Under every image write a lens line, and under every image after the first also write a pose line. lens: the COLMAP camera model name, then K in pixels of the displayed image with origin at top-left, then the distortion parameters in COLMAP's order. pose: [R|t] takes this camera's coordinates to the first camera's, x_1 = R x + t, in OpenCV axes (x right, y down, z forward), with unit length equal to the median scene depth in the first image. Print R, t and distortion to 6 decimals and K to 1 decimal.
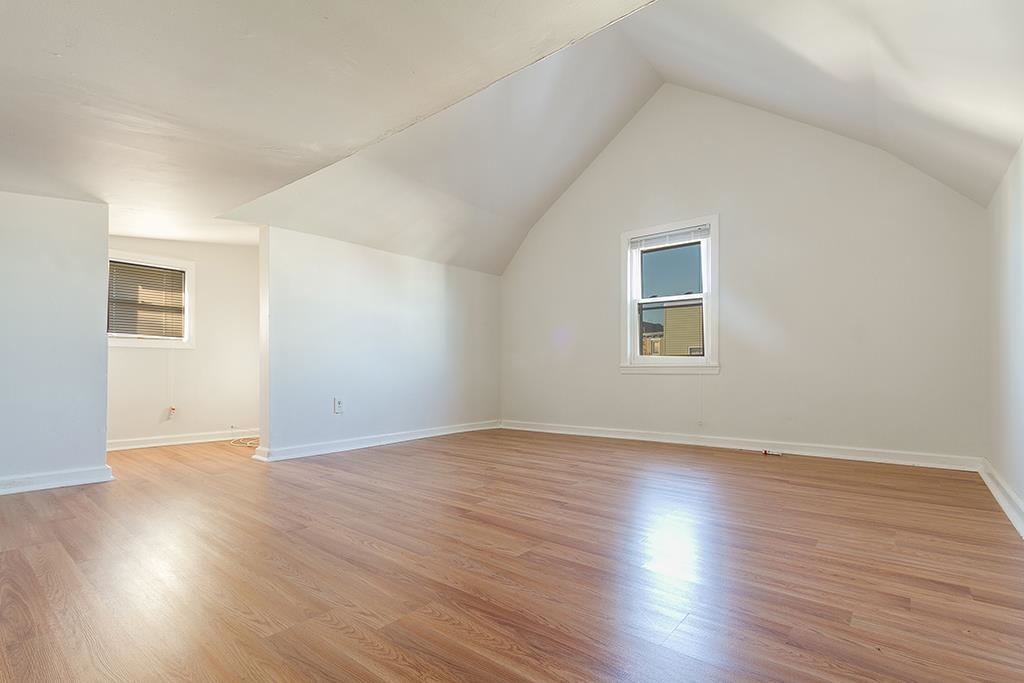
lens RADIAL K [[480.1, 0, 526.8], [0, 480.1, 366.9], [0, 0, 1]] dist [-0.001342, -0.000129]
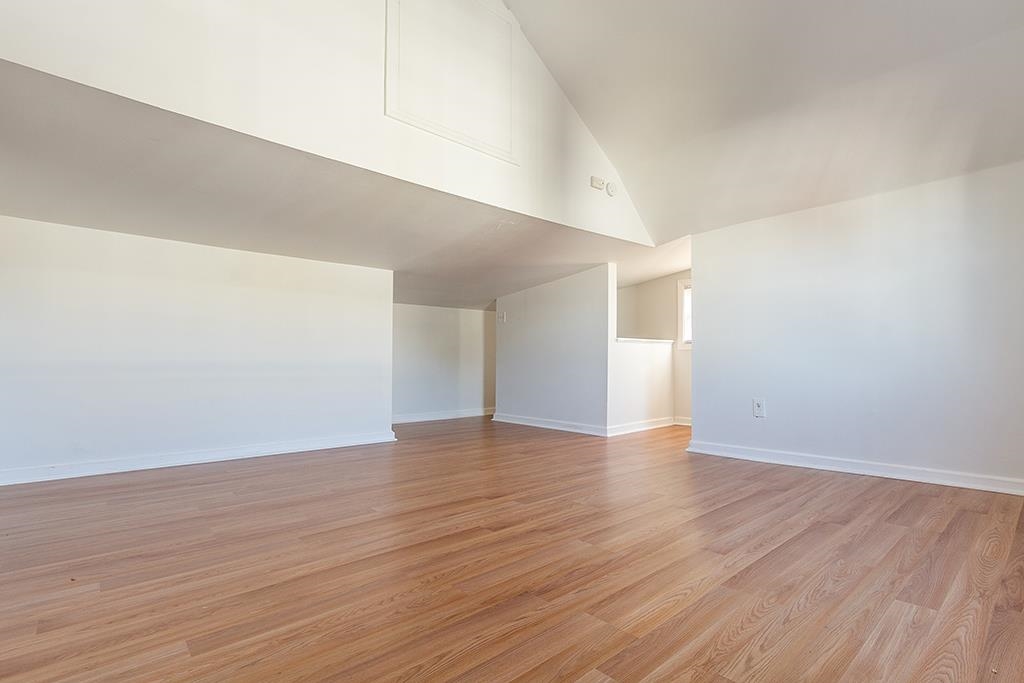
lens RADIAL K [[480.1, 0, 526.8], [0, 480.1, 366.9], [0, 0, 1]] dist [-0.001342, -0.000129]
pose [[-0.157002, 0.004518, -0.987588, 0.977259], [0.009913, 0.999946, 0.002999, -0.001433], [0.987549, -0.009319, -0.157038, 1.301826]]
